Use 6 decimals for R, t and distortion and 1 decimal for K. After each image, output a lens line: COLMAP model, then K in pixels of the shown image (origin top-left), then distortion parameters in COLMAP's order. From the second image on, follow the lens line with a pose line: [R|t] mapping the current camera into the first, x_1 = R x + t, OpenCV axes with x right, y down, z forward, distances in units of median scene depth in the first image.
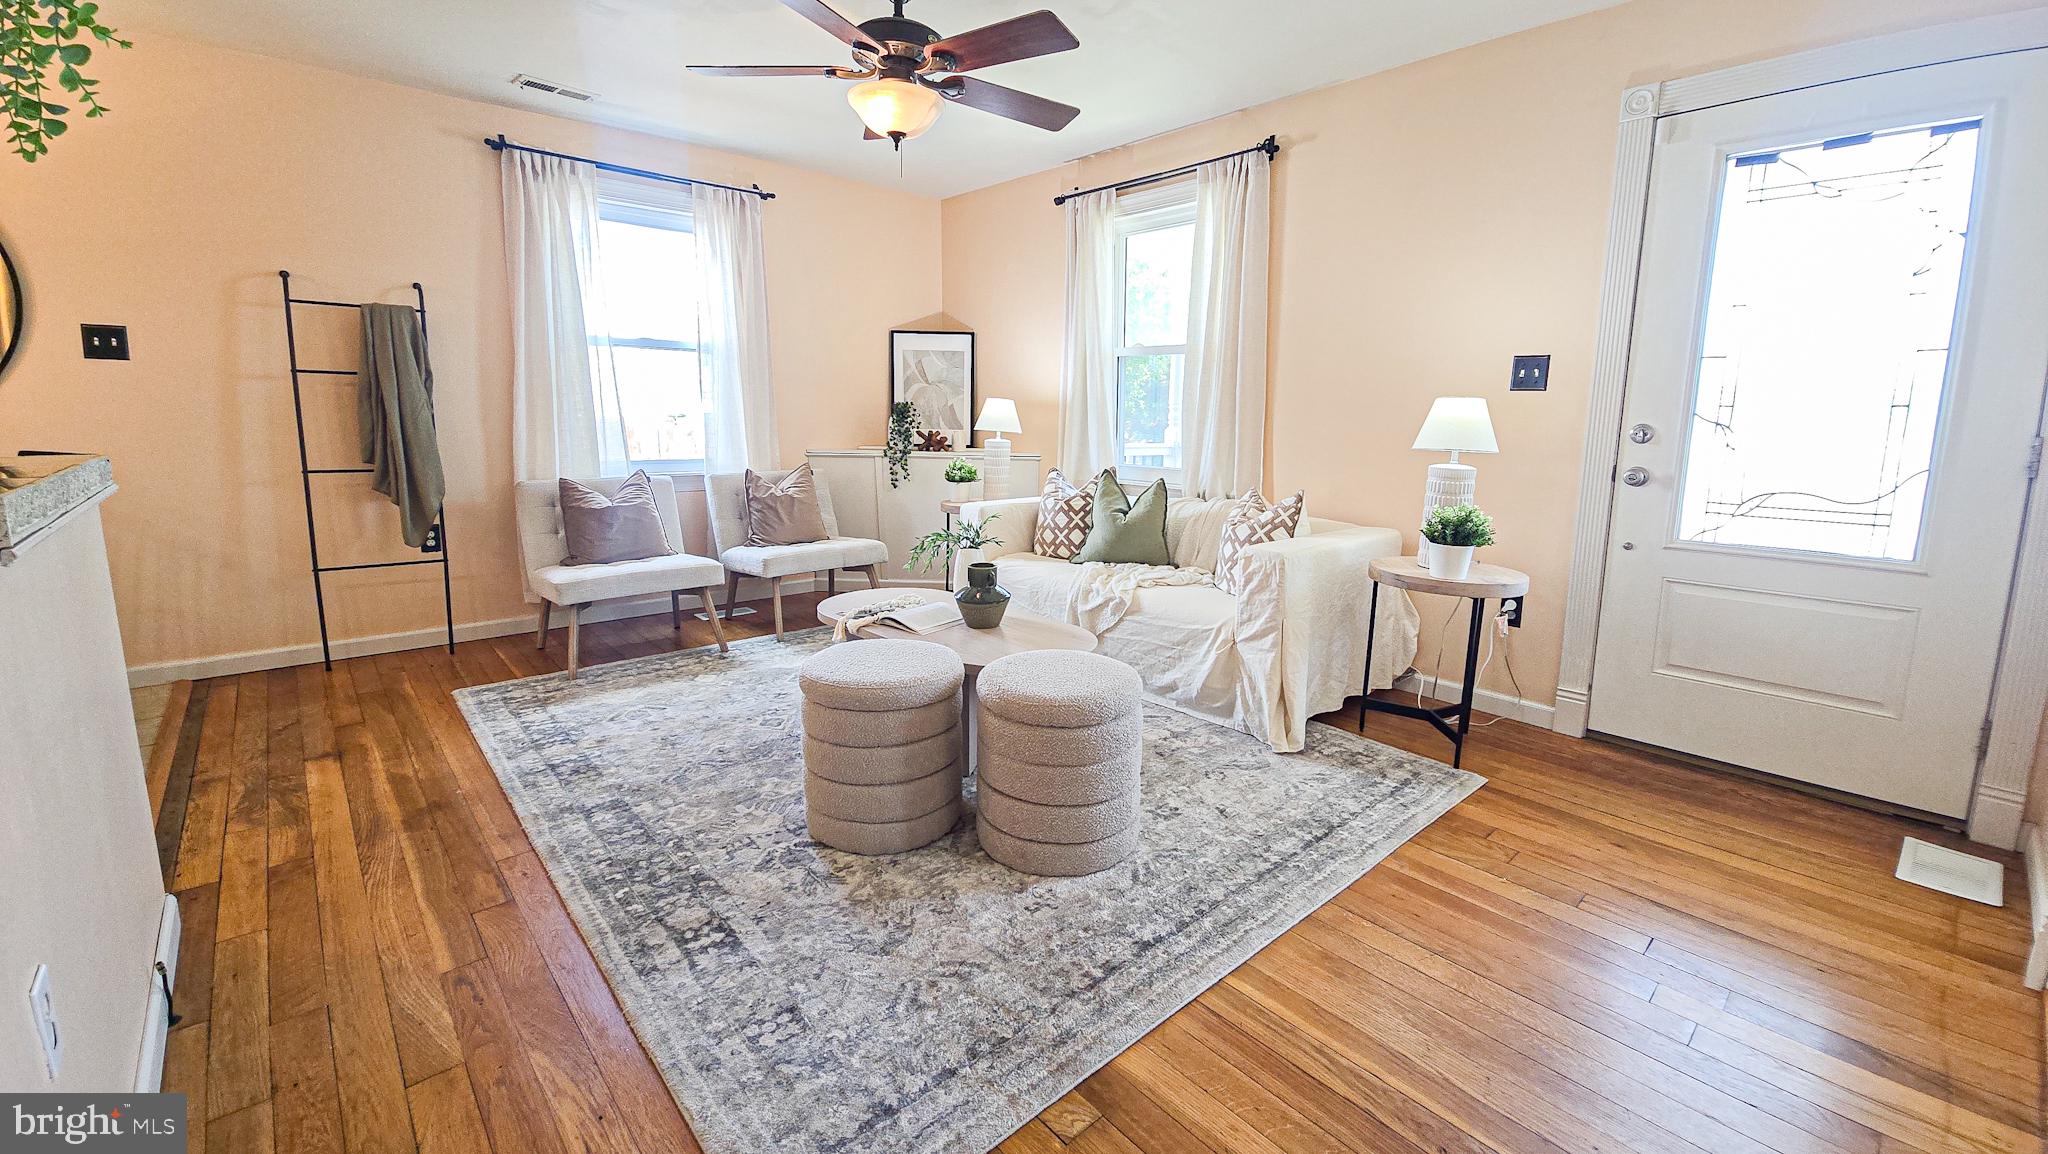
lens RADIAL K [[831.2, 0, 1040.5], [0, 831.2, 546.3], [0, 0, 1]] dist [0.003055, -0.003933]
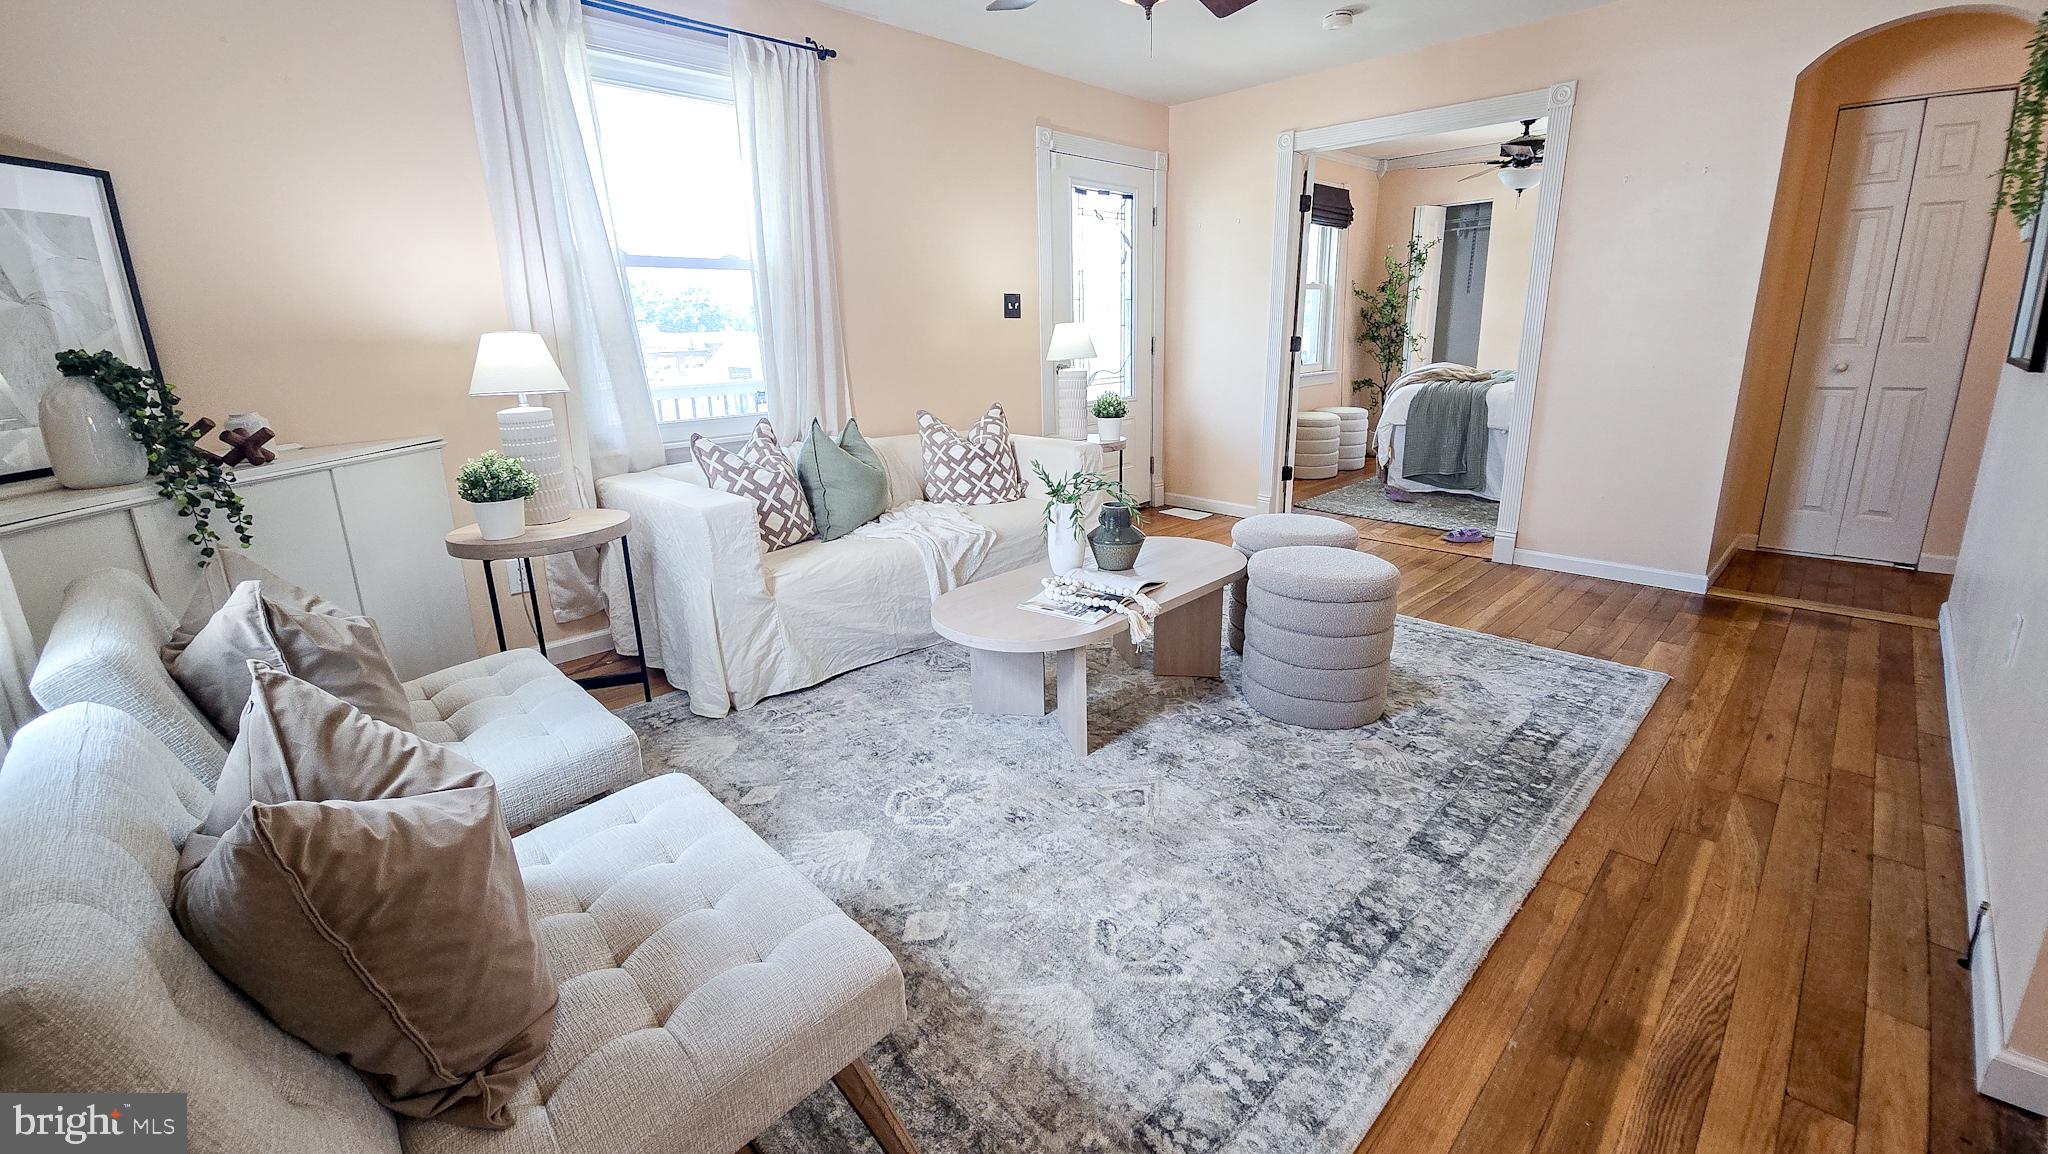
lens RADIAL K [[831.2, 0, 1040.5], [0, 831.2, 546.3], [0, 0, 1]] dist [0.003055, -0.003933]
pose [[-0.051115, -0.262961, 0.963451, -0.902615], [0.184436, 0.945633, 0.267883, -0.183903], [-0.981514, 0.191388, 0.000163, 0.992935]]
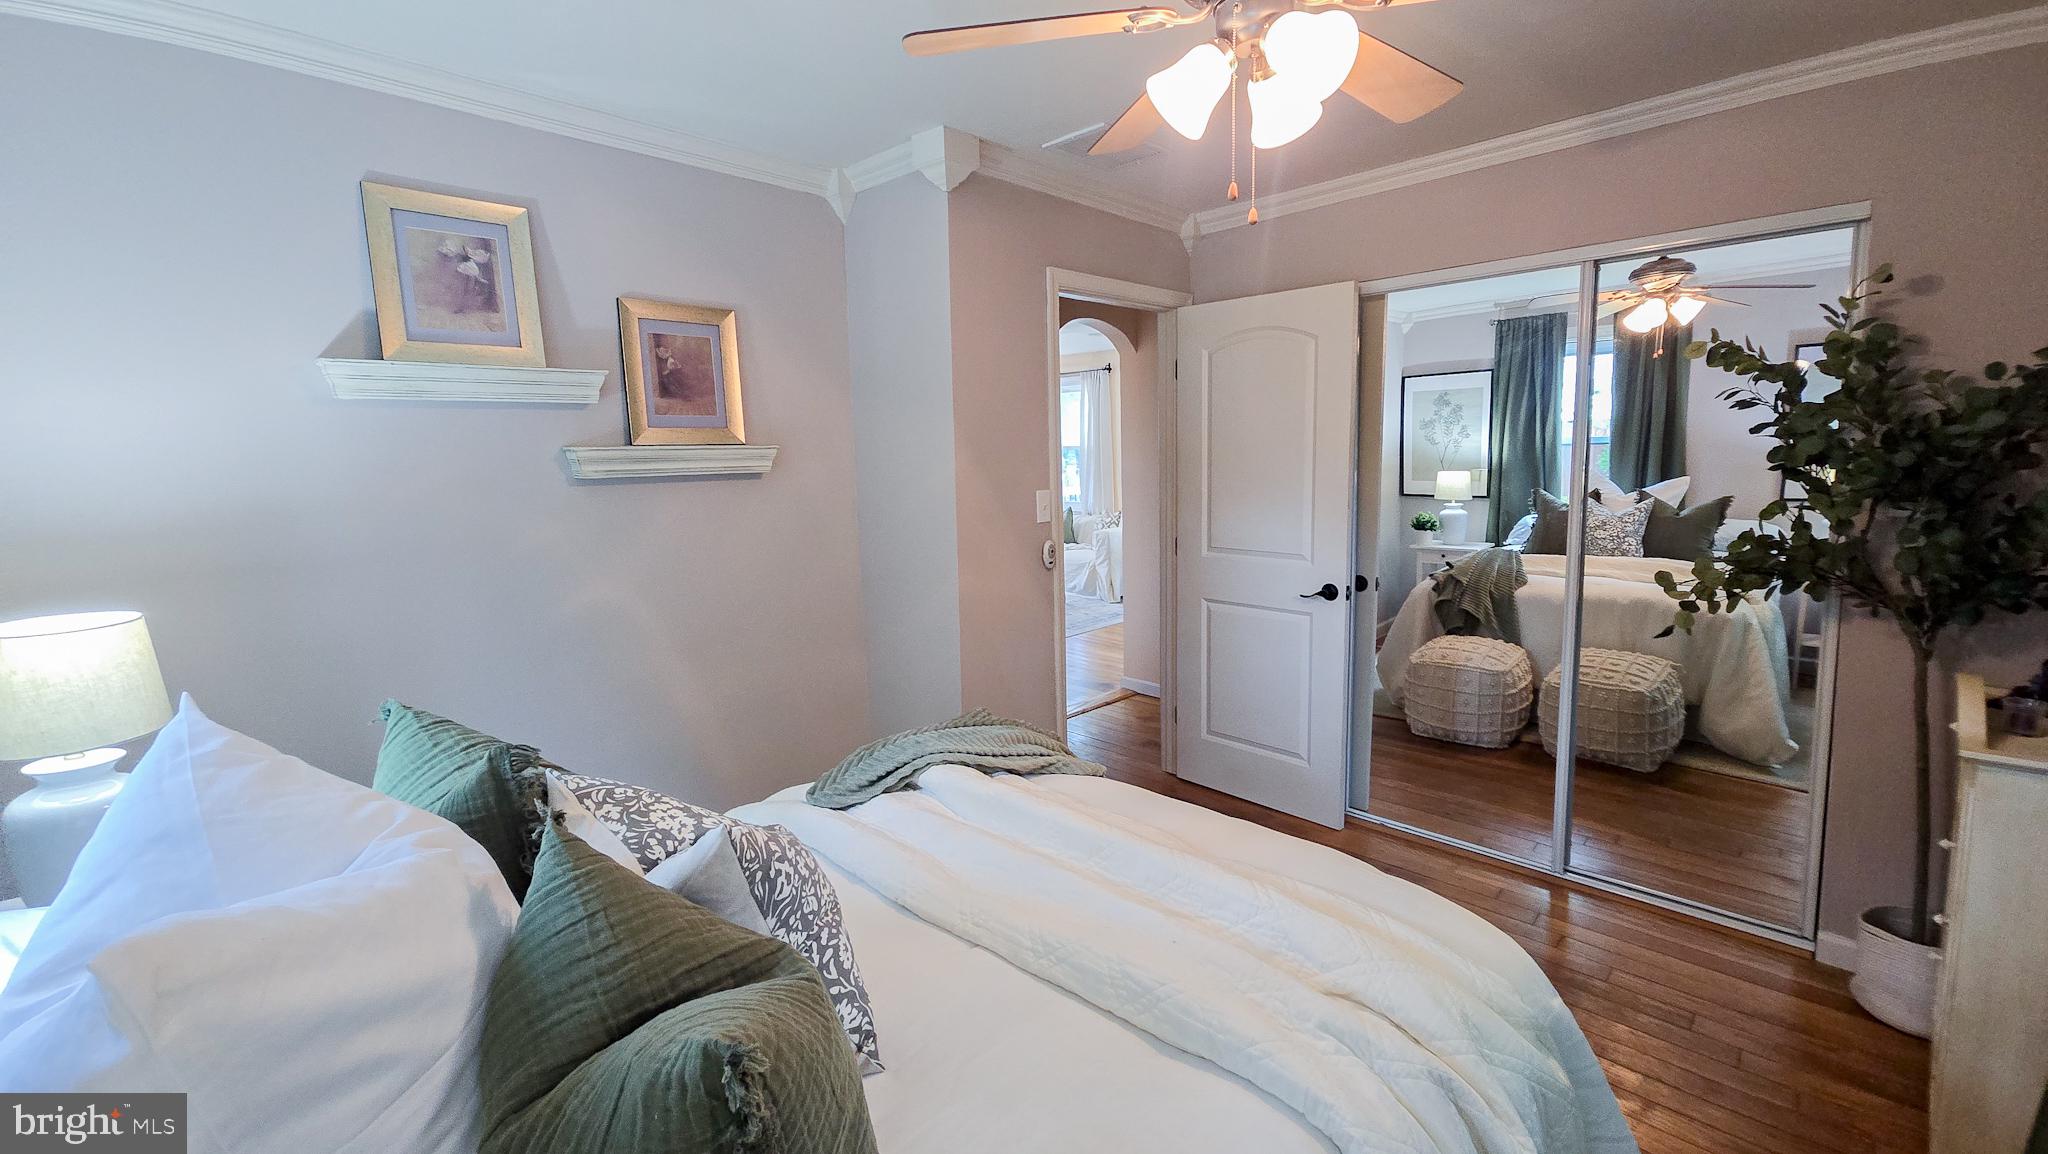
lens RADIAL K [[831.2, 0, 1040.5], [0, 831.2, 546.3], [0, 0, 1]] dist [0.003055, -0.003933]
pose [[0.998056, -0.032780, 0.053000, -0.073186], [0.035460, 0.998097, -0.050444, 0.169368], [-0.051246, 0.052226, 0.997320, -1.544641]]
